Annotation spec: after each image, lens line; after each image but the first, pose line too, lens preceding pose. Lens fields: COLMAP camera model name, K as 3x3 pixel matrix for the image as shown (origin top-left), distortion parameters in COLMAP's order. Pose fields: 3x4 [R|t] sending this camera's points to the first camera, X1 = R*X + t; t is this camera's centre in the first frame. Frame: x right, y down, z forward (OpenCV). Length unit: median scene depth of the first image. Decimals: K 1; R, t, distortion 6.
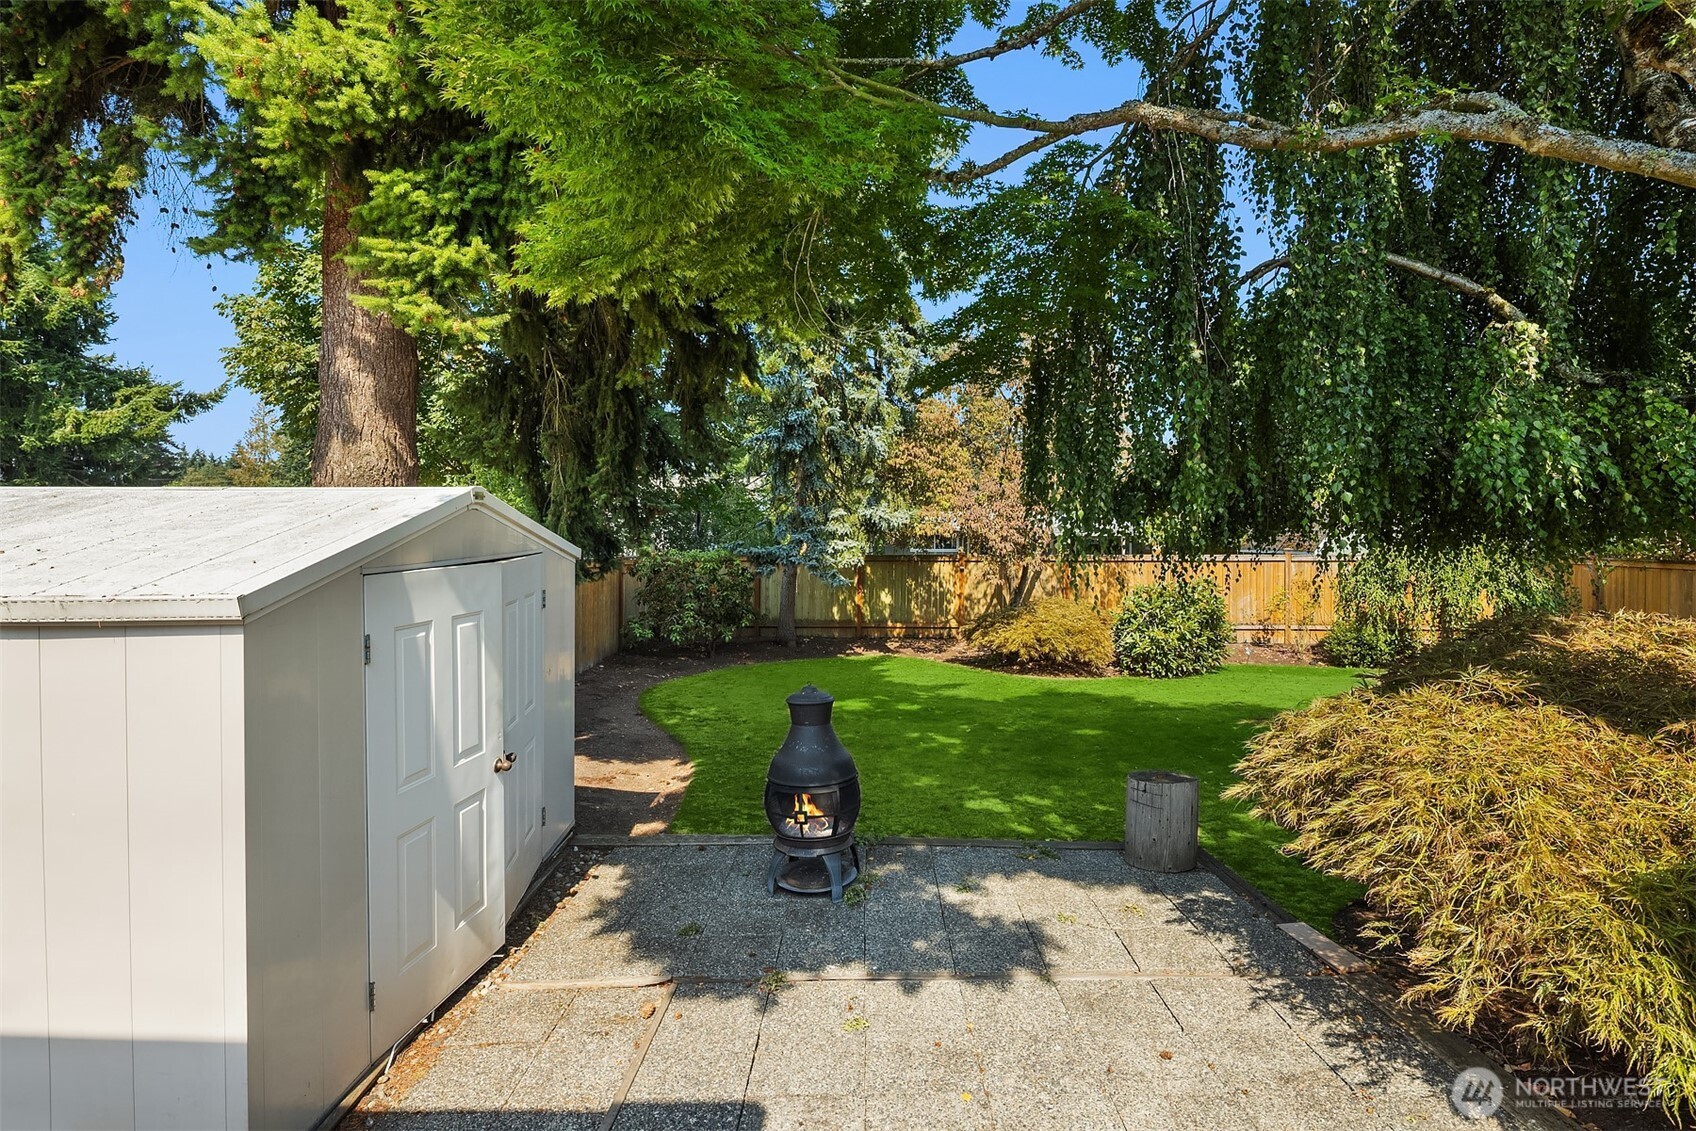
lens RADIAL K [[827.7, 0, 847.1], [0, 827.7, 567.1], [0, 0, 1]] dist [0.005905, 0.000382]
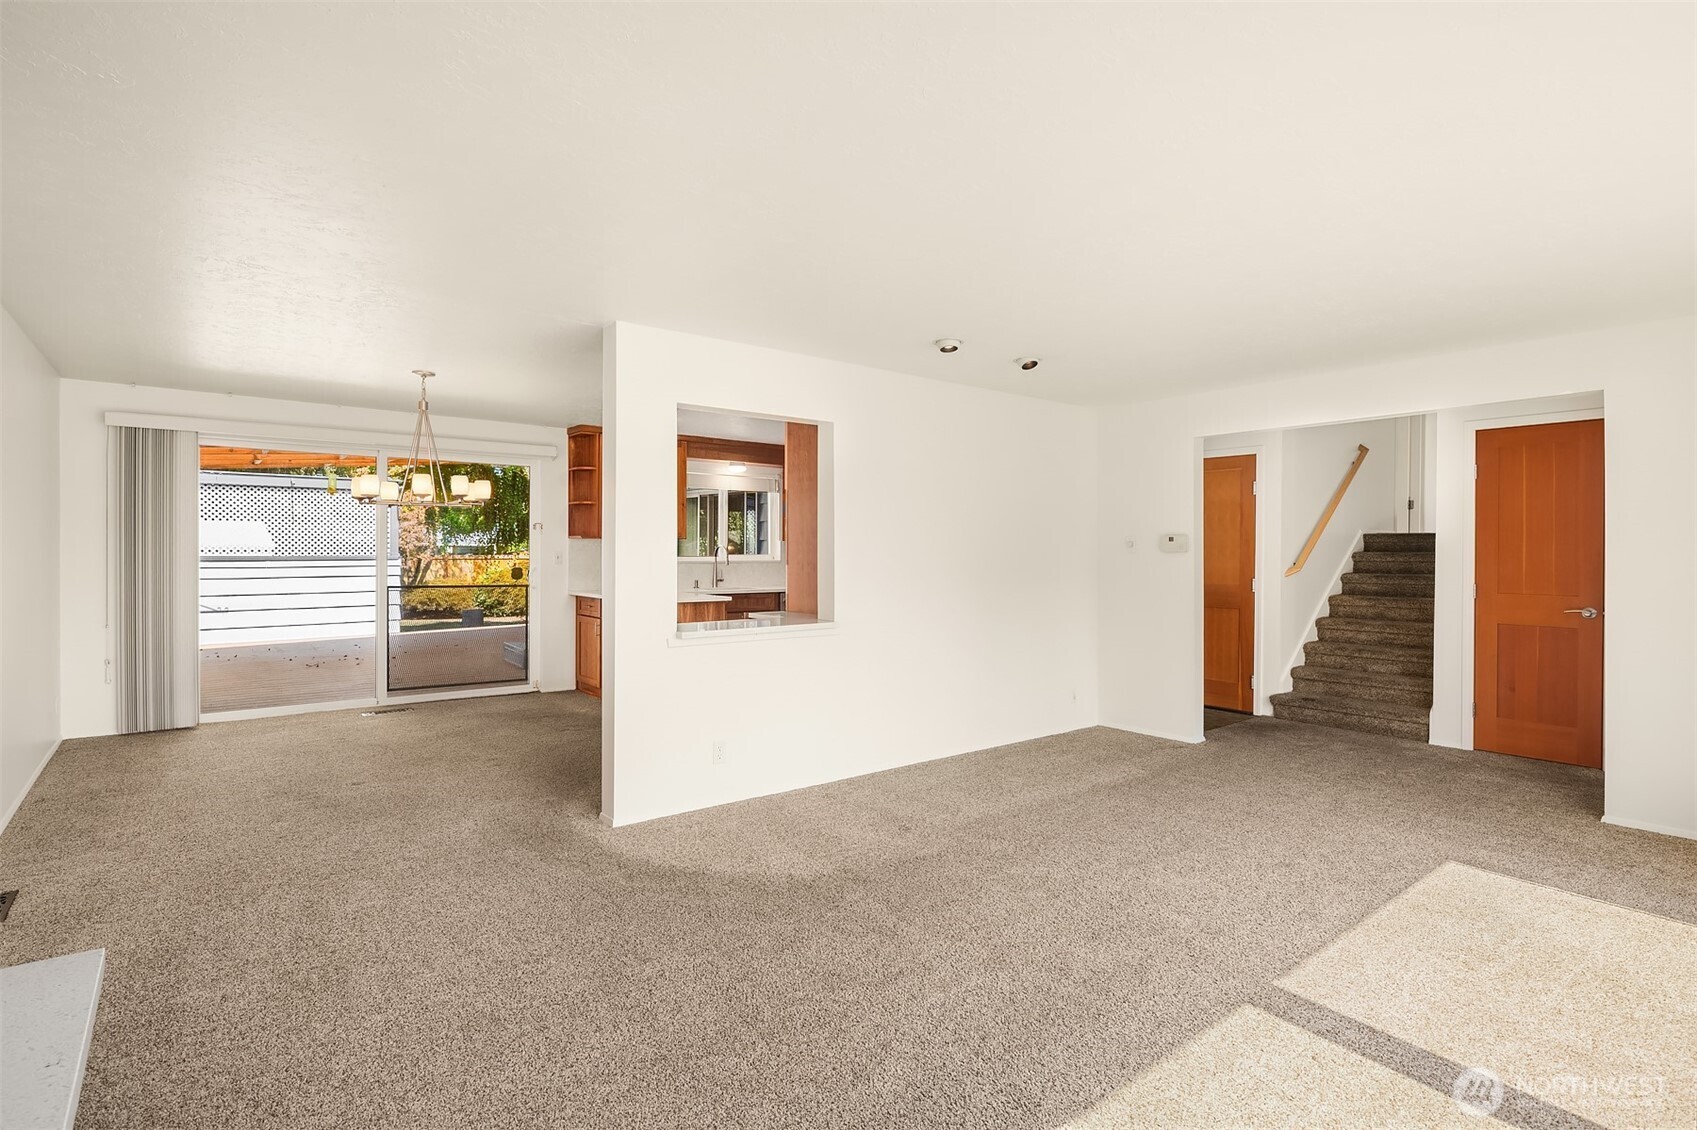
lens RADIAL K [[828.2, 0, 851.1], [0, 828.2, 566.2], [0, 0, 1]] dist [0.005905, 0.000382]
pose [[0.766483, -0.004107, 0.642251, -0.166433], [0.004877, 0.999988, 0.000575, 0.013950], [-0.642246, 0.002692, 0.766494, -0.726606]]
